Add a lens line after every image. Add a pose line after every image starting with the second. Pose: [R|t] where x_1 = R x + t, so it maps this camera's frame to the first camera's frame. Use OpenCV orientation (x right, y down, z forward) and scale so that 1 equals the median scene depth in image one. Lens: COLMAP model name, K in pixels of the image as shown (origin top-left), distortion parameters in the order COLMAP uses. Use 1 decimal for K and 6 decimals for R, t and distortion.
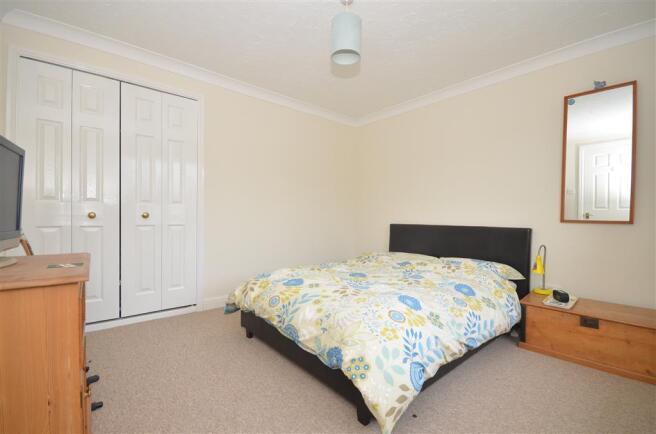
lens RADIAL K [[285.6, 0, 328.7], [0, 285.6, 217.8], [0, 0, 1]] dist [-0.009765, -0.000717]
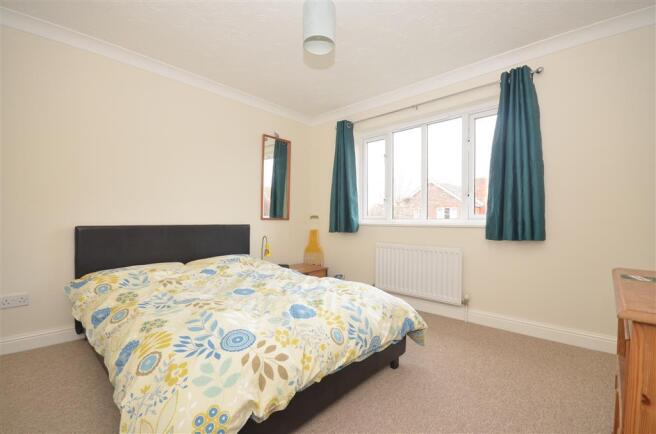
lens RADIAL K [[285.6, 0, 328.8], [0, 285.6, 216.5], [0, 0, 1]] dist [-0.009765, -0.000717]
pose [[-0.091742, -0.010395, 0.995729, -0.804609], [-0.002765, 0.999944, 0.010184, -0.021875], [-0.995779, -0.001819, -0.091765, 0.952150]]
